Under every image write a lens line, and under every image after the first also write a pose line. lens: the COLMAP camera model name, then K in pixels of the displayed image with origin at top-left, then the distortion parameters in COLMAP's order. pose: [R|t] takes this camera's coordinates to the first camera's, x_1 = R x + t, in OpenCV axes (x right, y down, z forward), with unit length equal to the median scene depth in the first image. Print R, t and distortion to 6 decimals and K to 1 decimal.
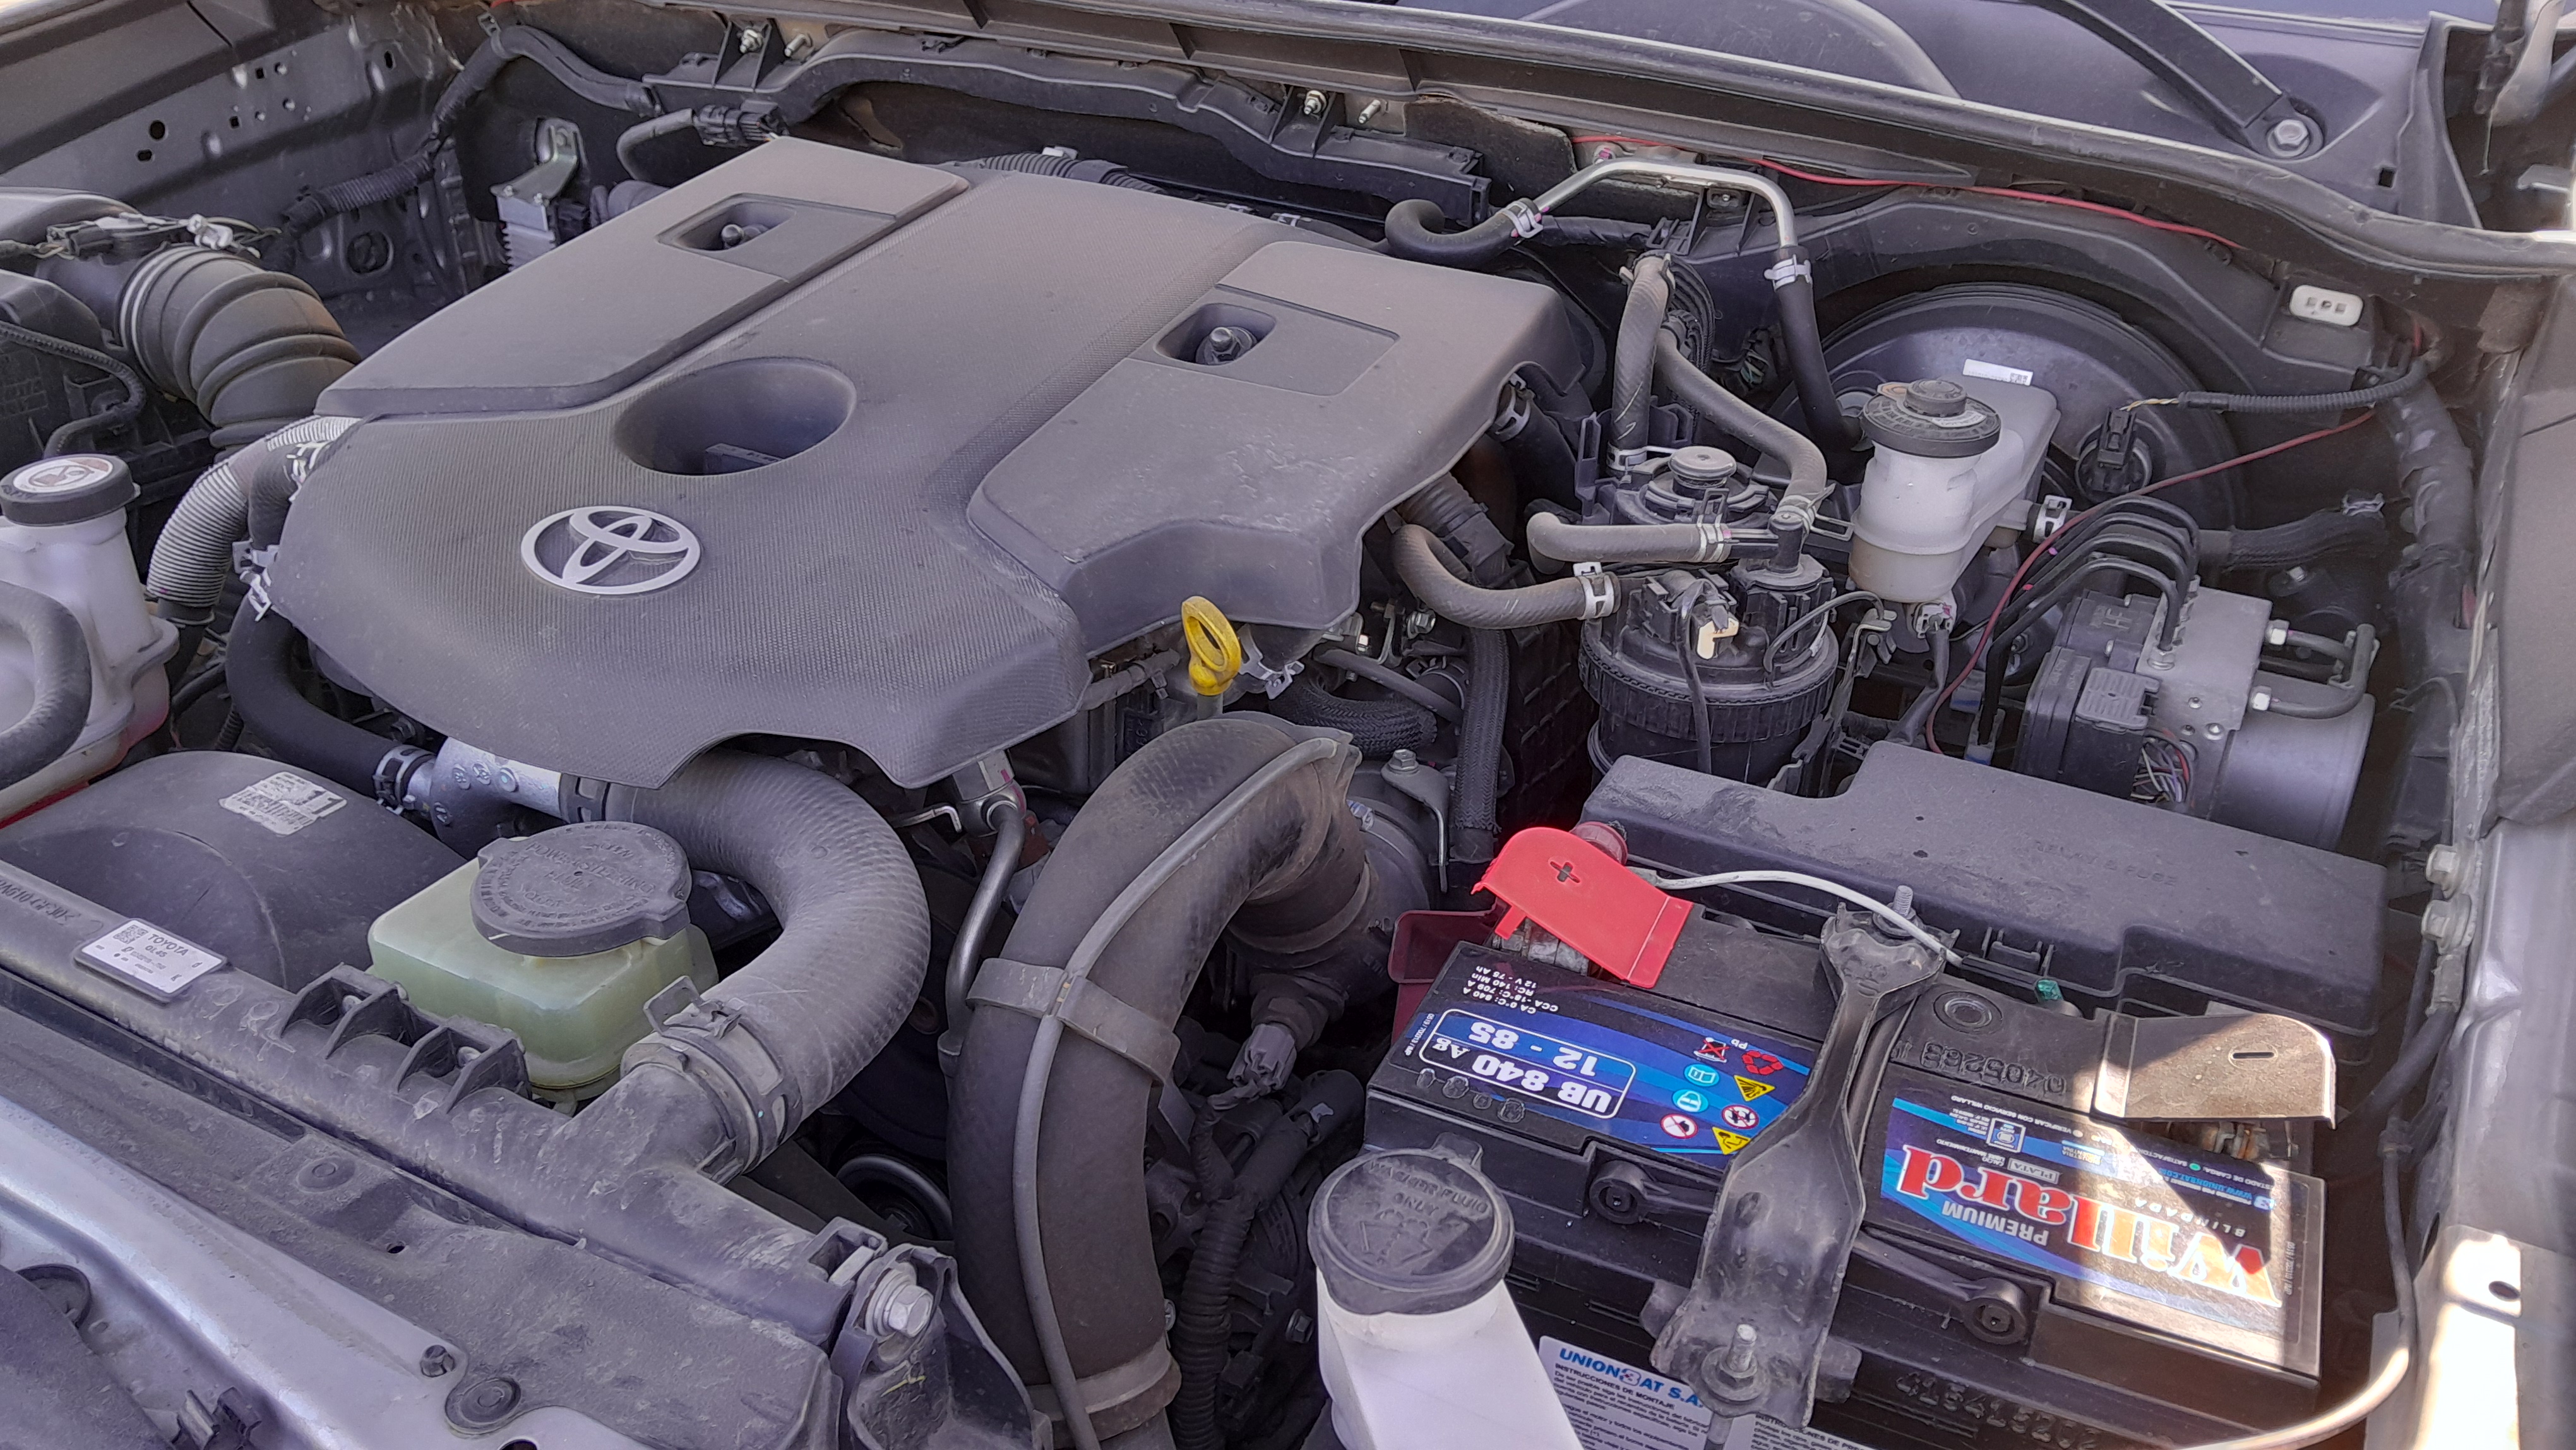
lens RADIAL K [[2011.1, 0, 1305.9], [0, 2011.1, 721.8], [0, 0, 1]] dist [0.009701, -0.055523]
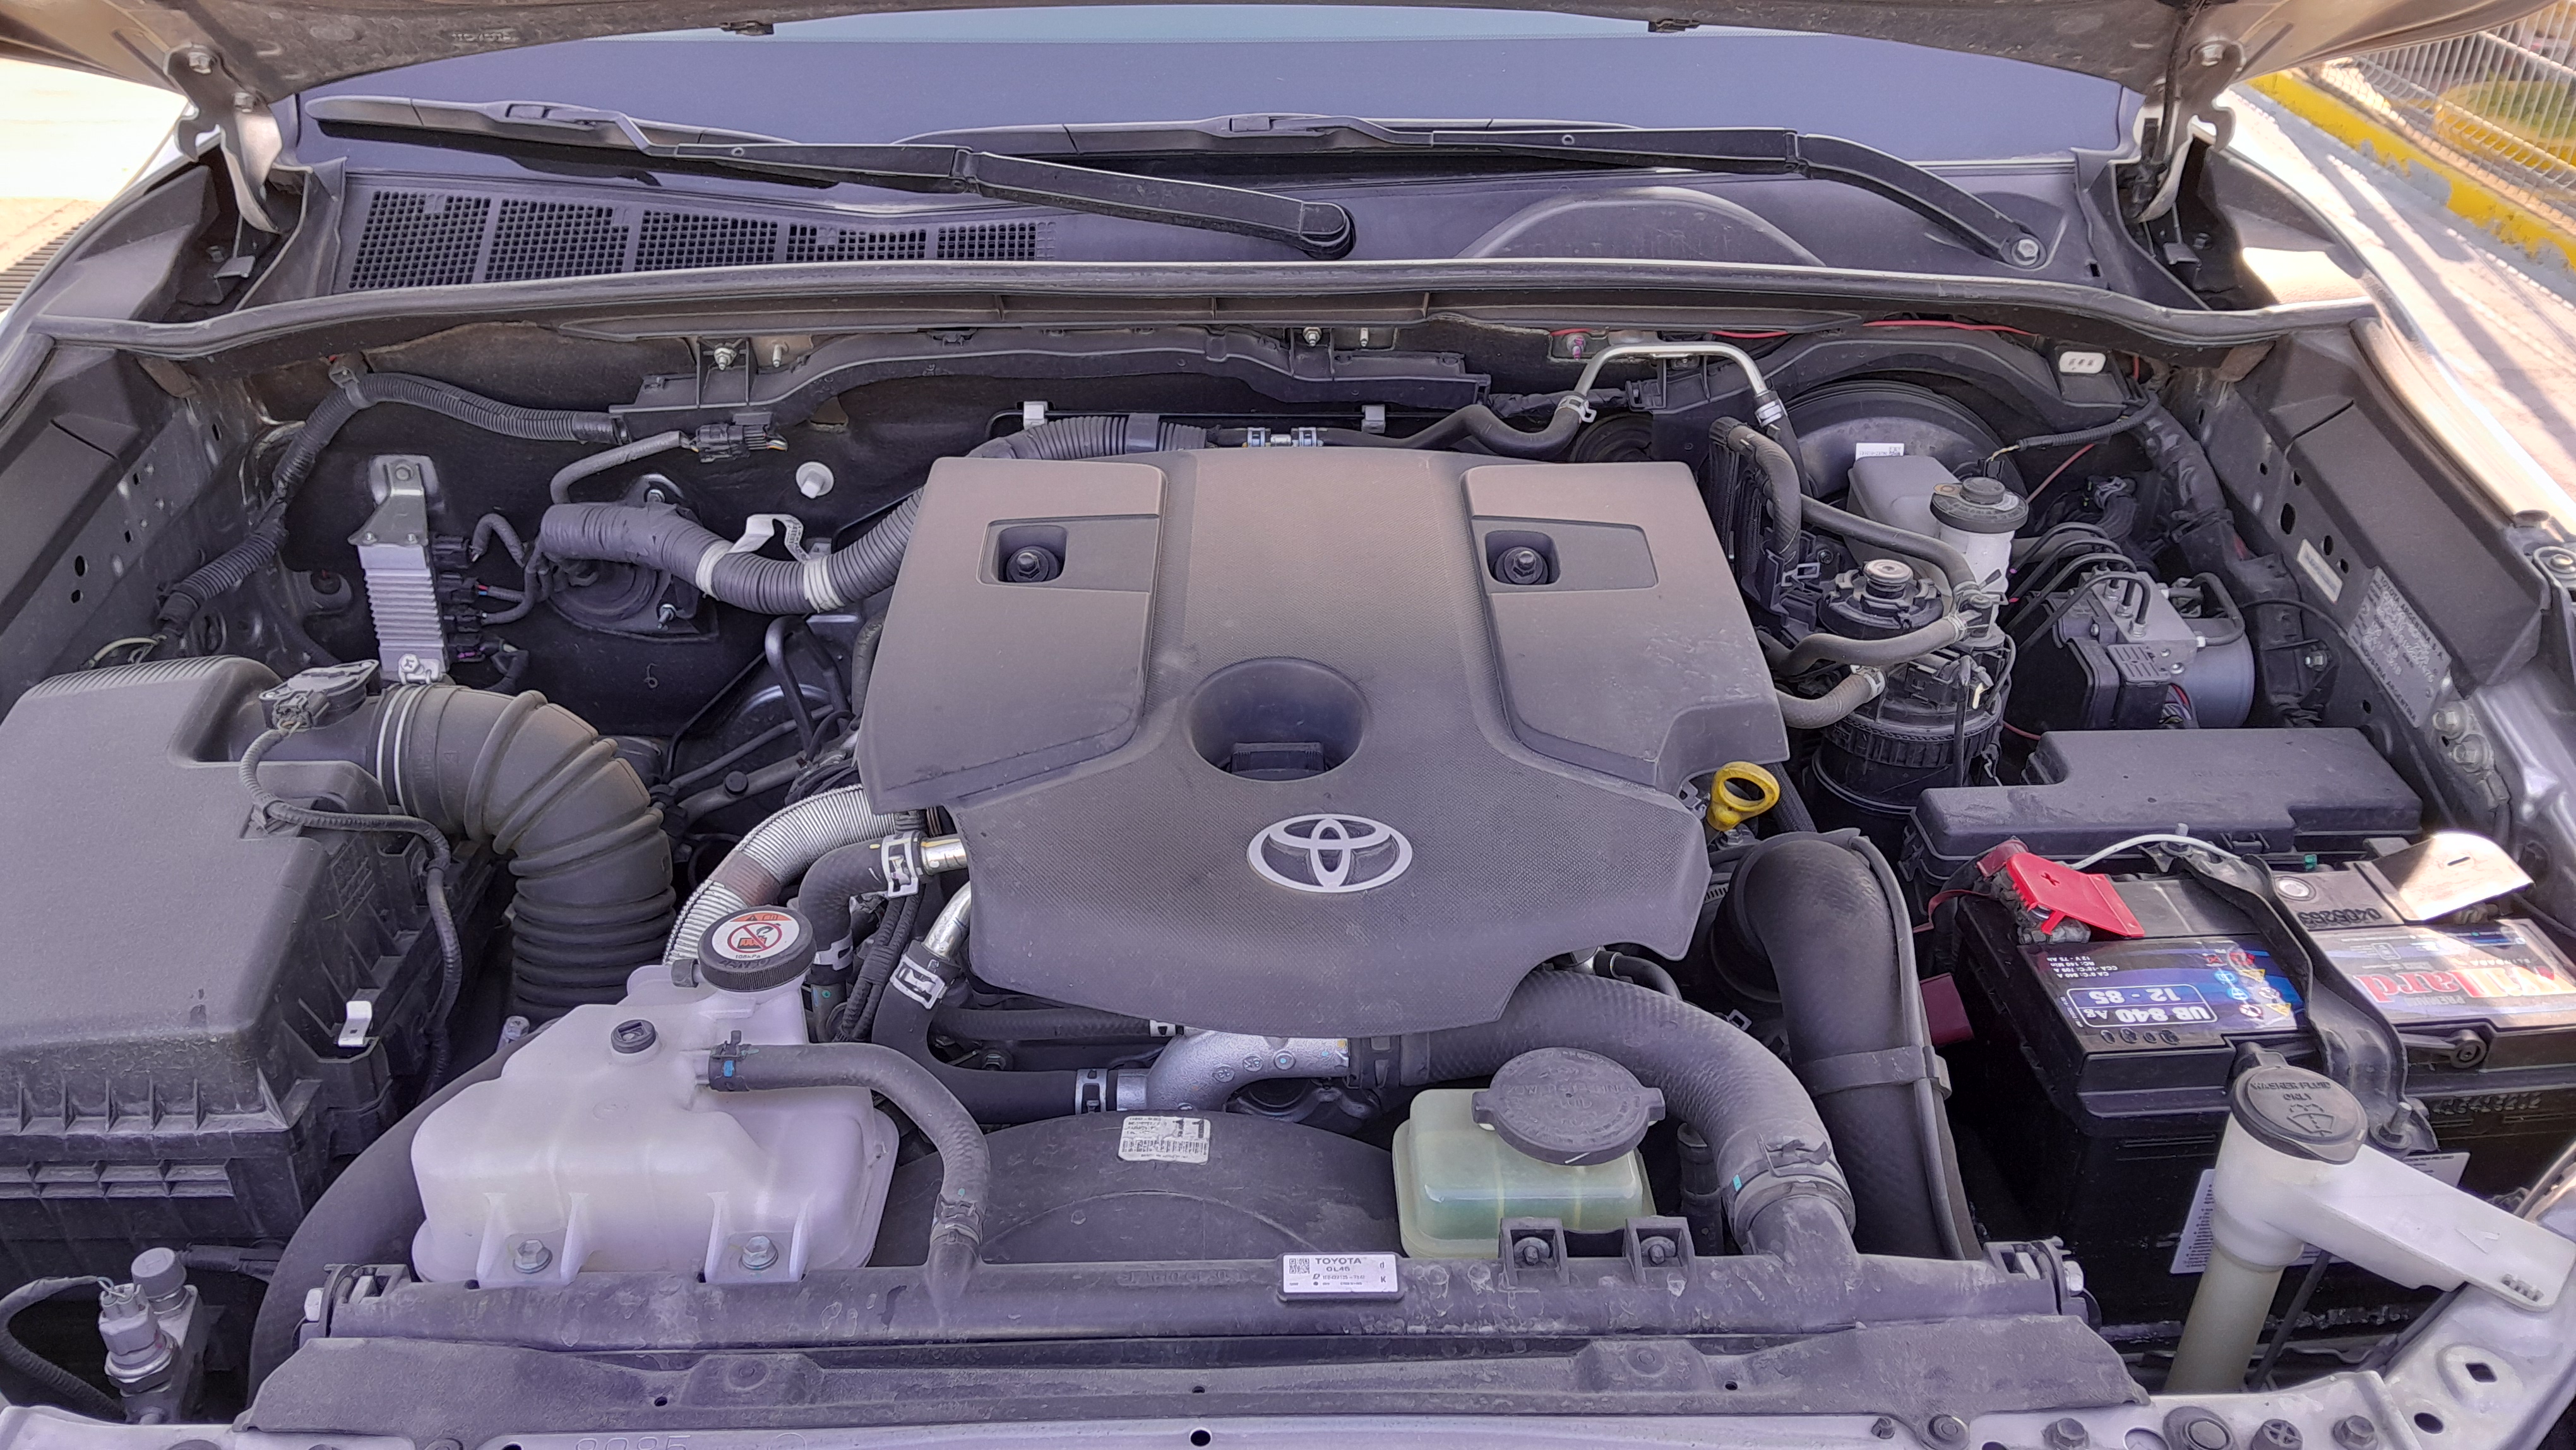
lens RADIAL K [[1983.0, 0, 1288.0], [0, 1983.0, 725.0], [0, 0, 1]] dist [0.066755, -0.193351]
pose [[0.877195, -0.258461, 0.404632, -0.659355], [0.257454, 0.964549, 0.057980, -0.186941], [-0.405273, 0.053315, 0.912640, -0.078118]]
